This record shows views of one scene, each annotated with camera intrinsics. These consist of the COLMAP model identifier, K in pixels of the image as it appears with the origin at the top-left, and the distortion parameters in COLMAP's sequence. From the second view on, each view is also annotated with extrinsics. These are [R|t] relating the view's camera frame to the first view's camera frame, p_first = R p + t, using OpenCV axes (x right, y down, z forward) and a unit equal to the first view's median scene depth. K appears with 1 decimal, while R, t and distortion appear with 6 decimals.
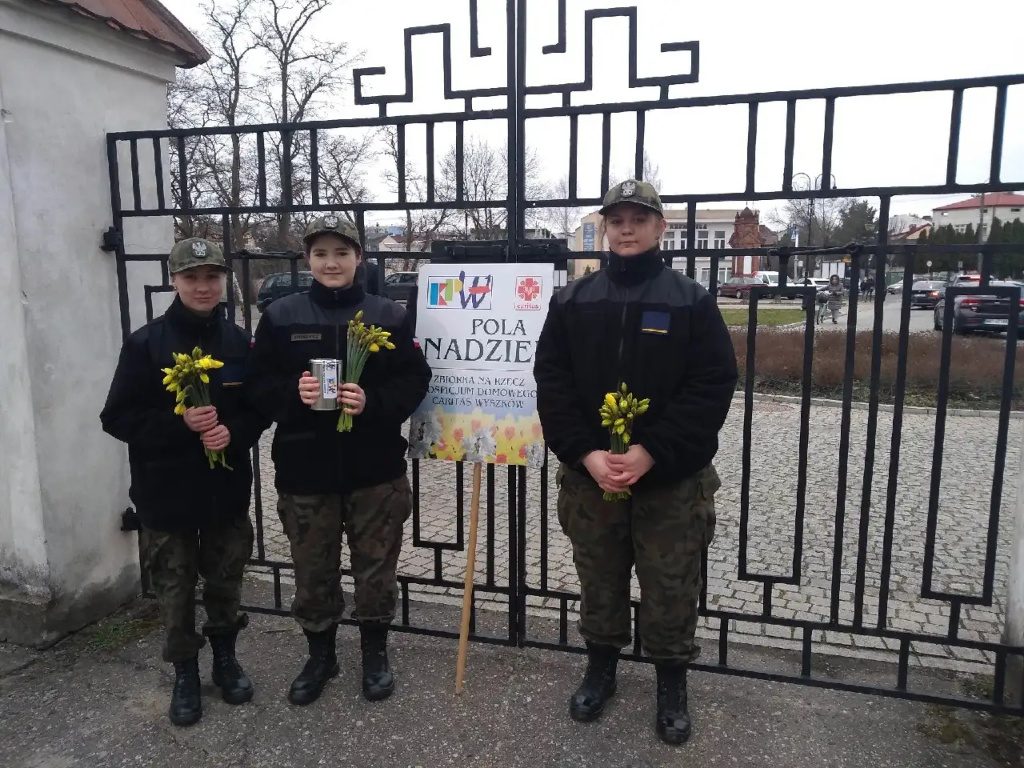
lens RADIAL K [[783.5, 0, 513.1], [0, 783.5, 385.5], [0, 0, 1]] dist [0.075871, -0.009964]
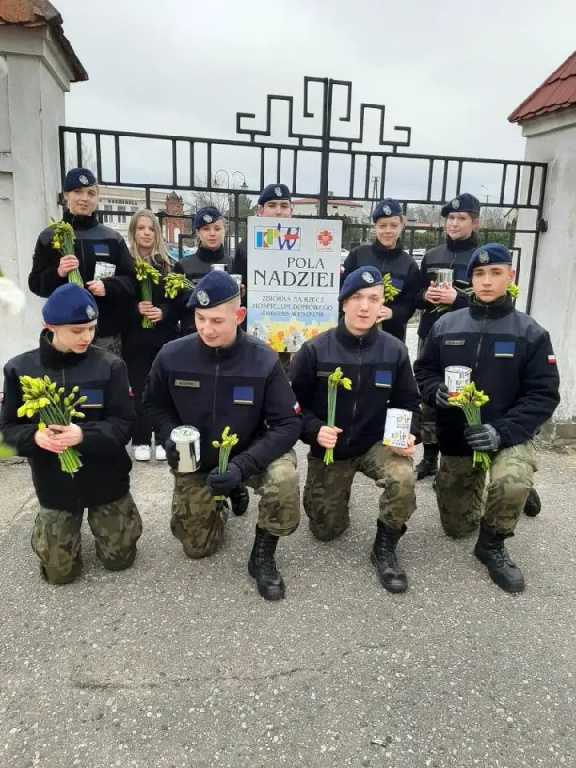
lens RADIAL K [[587.6, 0, 288.7], [0, 587.6, 387.4], [0, 0, 1]] dist [0.075871, -0.009964]
pose [[0.998590, 0.040629, -0.034158, -0.012122], [-0.035908, 0.990994, 0.129000, 0.057716], [0.039091, -0.127591, 0.991056, -0.556757]]
